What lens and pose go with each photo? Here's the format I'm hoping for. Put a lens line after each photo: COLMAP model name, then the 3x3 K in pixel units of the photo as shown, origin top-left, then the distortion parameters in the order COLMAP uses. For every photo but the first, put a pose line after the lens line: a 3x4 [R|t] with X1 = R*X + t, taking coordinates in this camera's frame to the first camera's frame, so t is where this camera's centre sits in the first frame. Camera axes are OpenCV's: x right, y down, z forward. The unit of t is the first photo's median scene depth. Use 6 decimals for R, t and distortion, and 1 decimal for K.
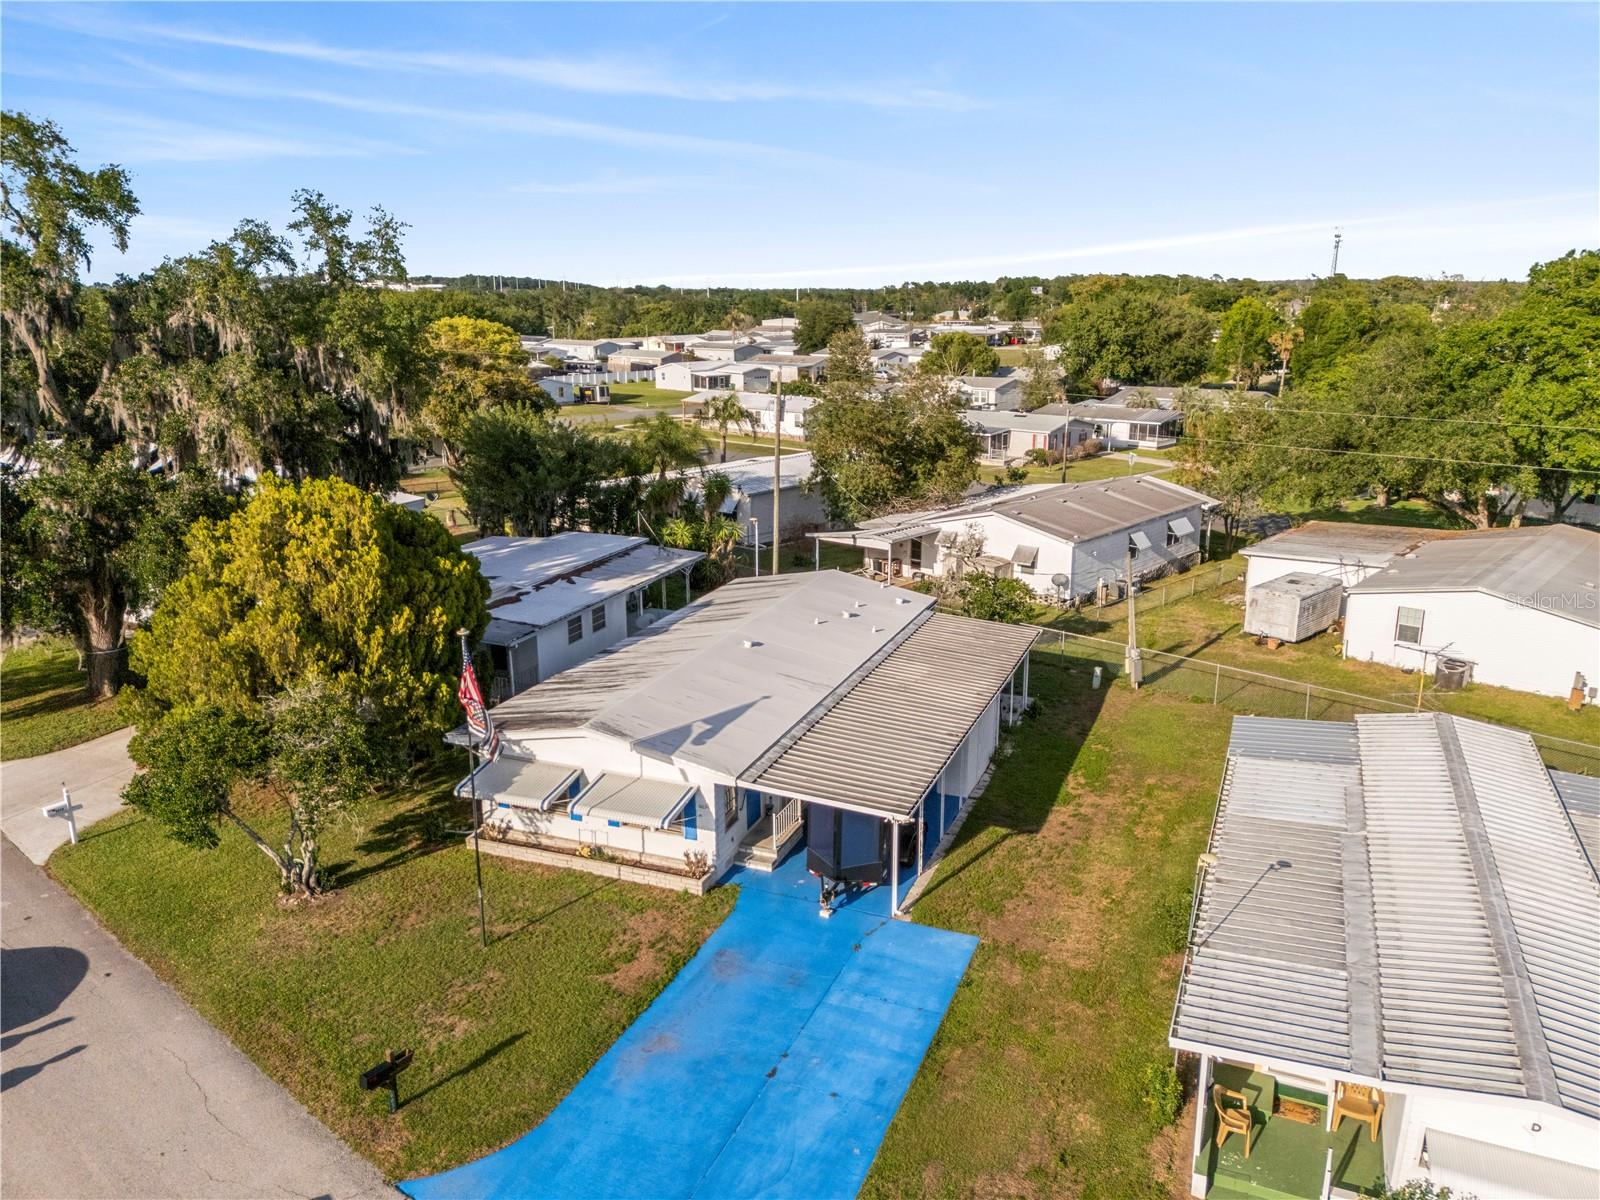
lens RADIAL K [[1178.2, 0, 799.0], [0, 1178.2, 603.9], [0, 0, 1]] dist [0.083169, -0.078176]
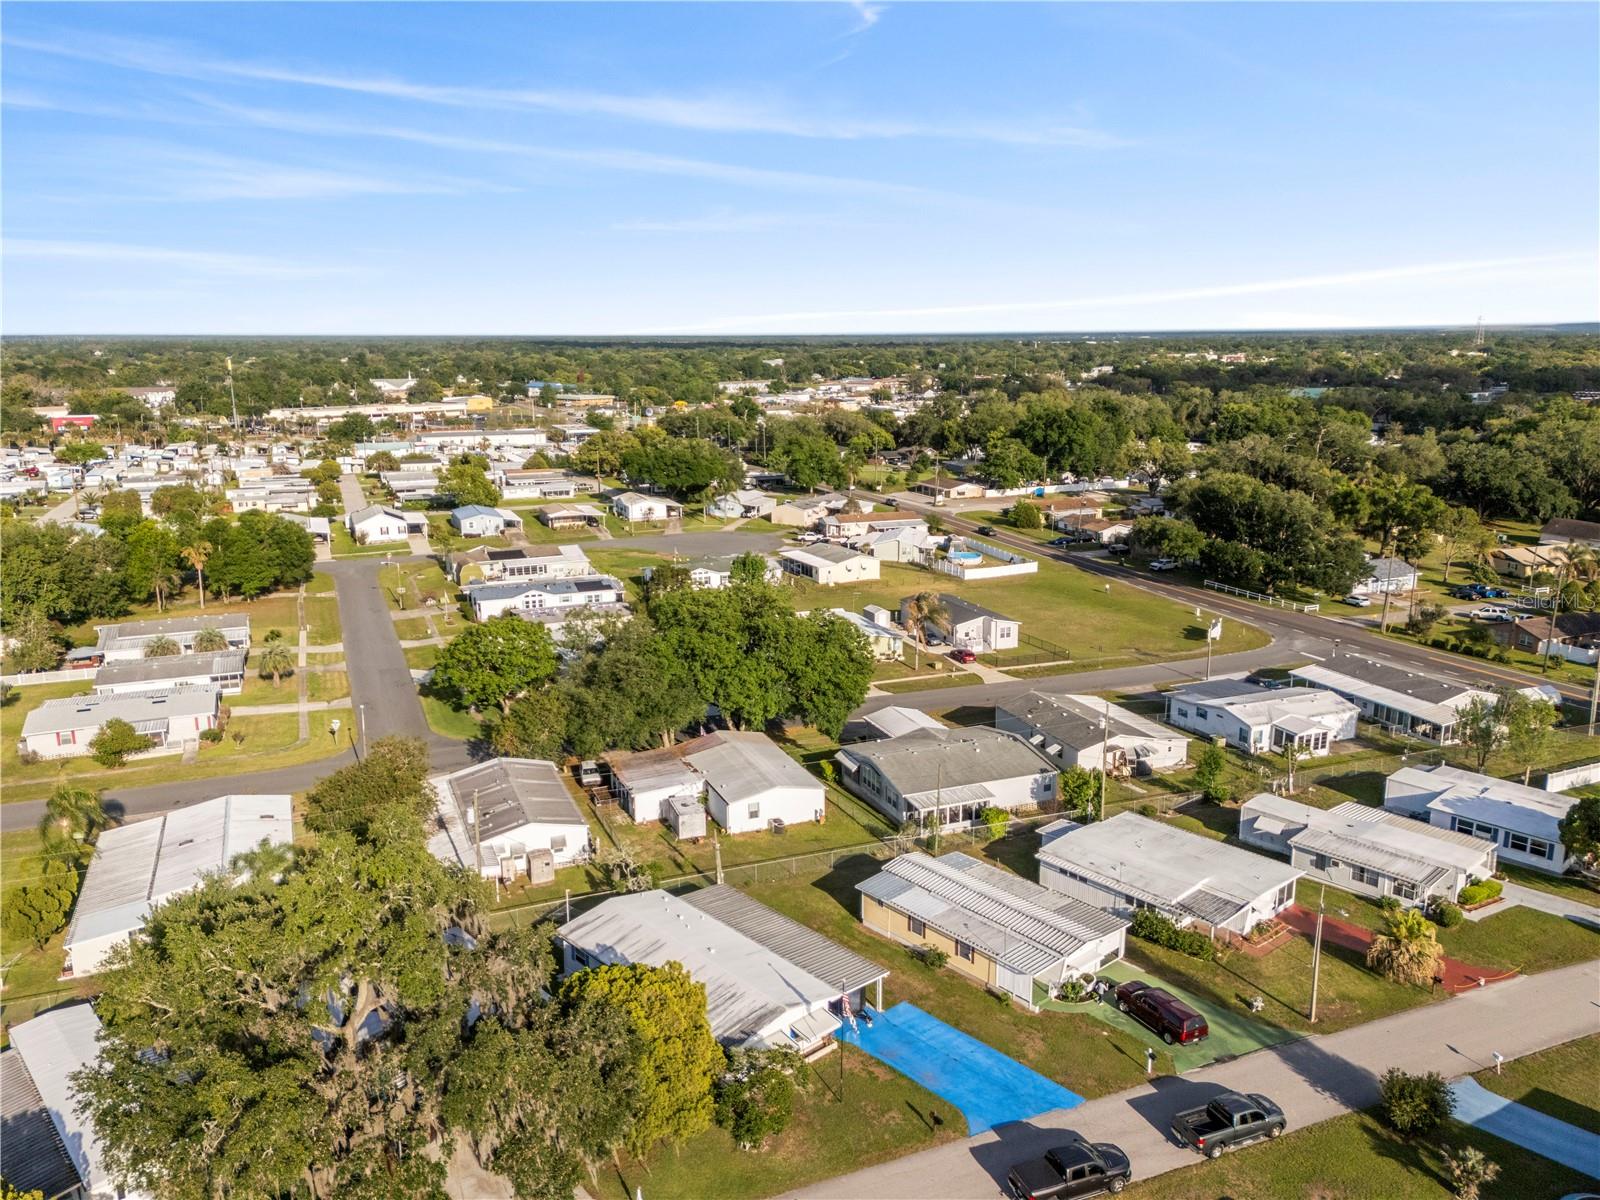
lens RADIAL K [[1178.2, 0, 799.0], [0, 1178.2, 603.9], [0, 0, 1]] dist [0.083169, -0.078176]
pose [[0.436430, -0.198806, 0.877500, -1.903508], [0.233005, 0.966985, 0.103193, -0.828047], [-0.869044, 0.159425, 0.468344, -0.202406]]
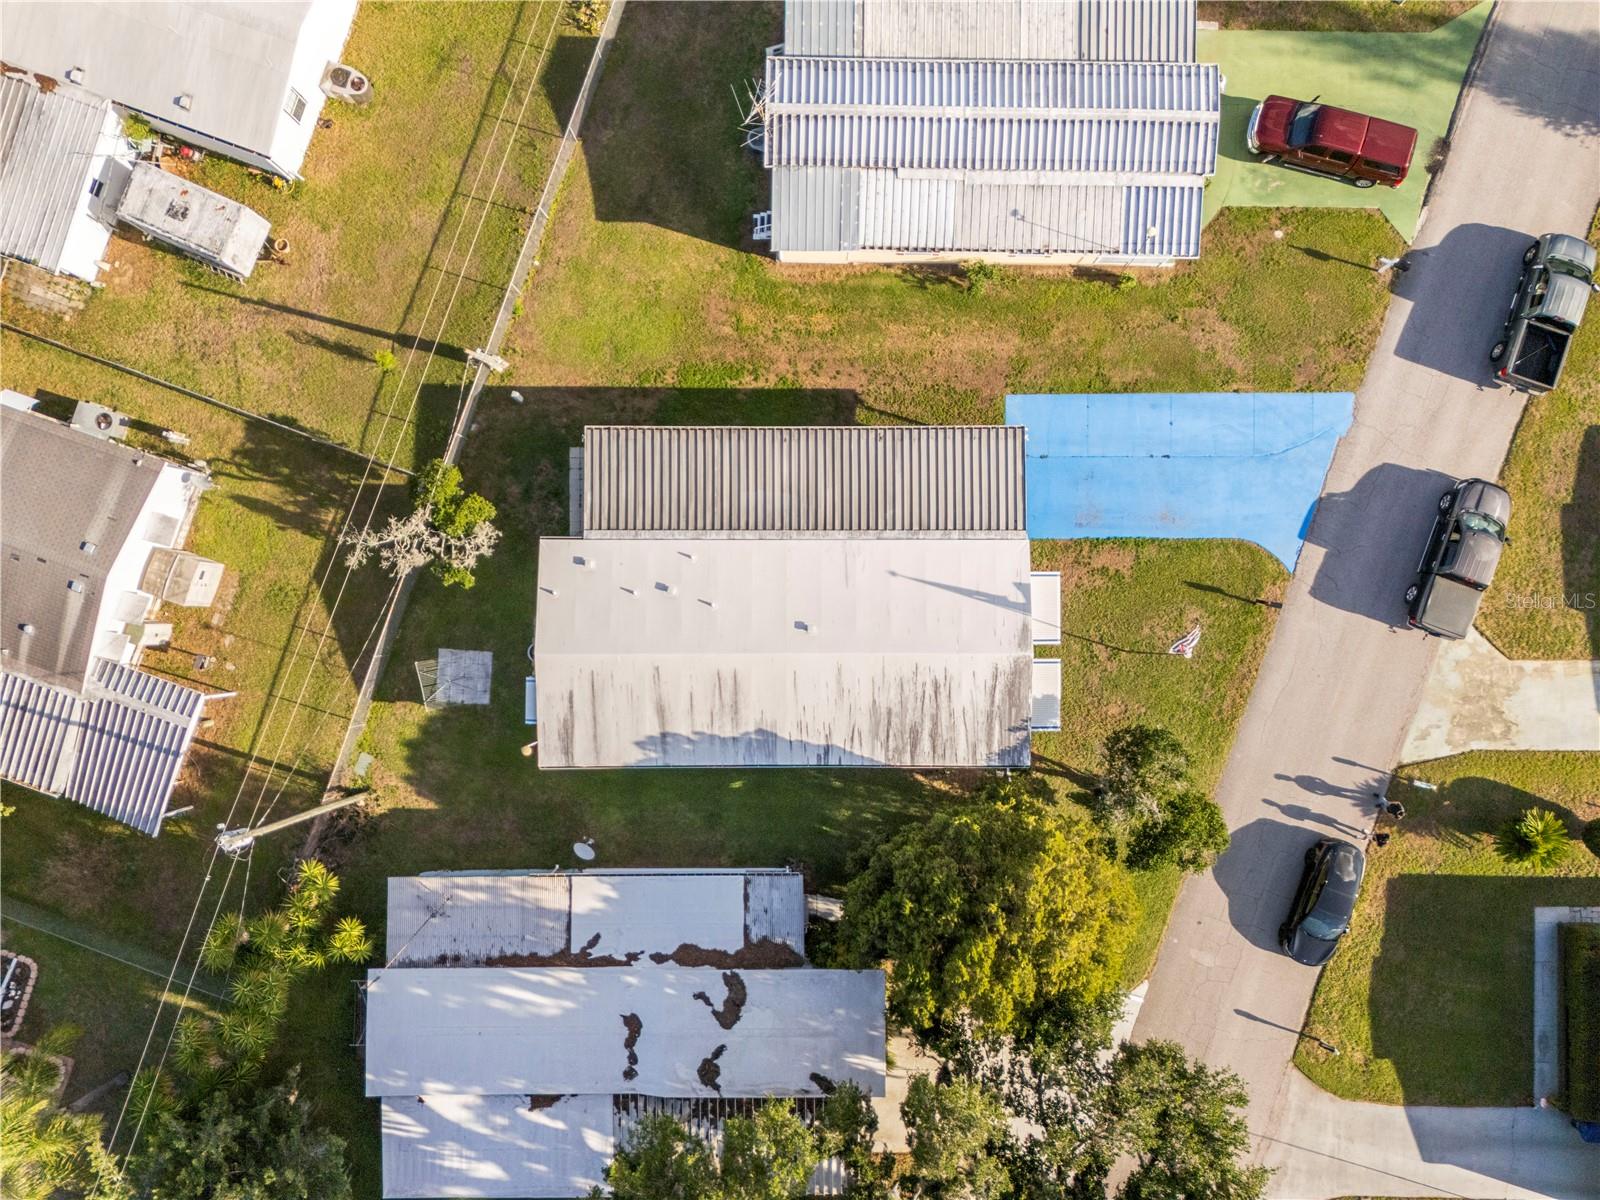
lens RADIAL K [[1178.2, 0, 799.0], [0, 1178.2, 603.9], [0, 0, 1]] dist [0.083169, -0.078176]
pose [[-0.371089, -0.928522, 0.011842, -0.034001], [0.241716, -0.084274, 0.966681, -1.286394], [-0.896586, 0.361587, 0.255712, 0.809205]]
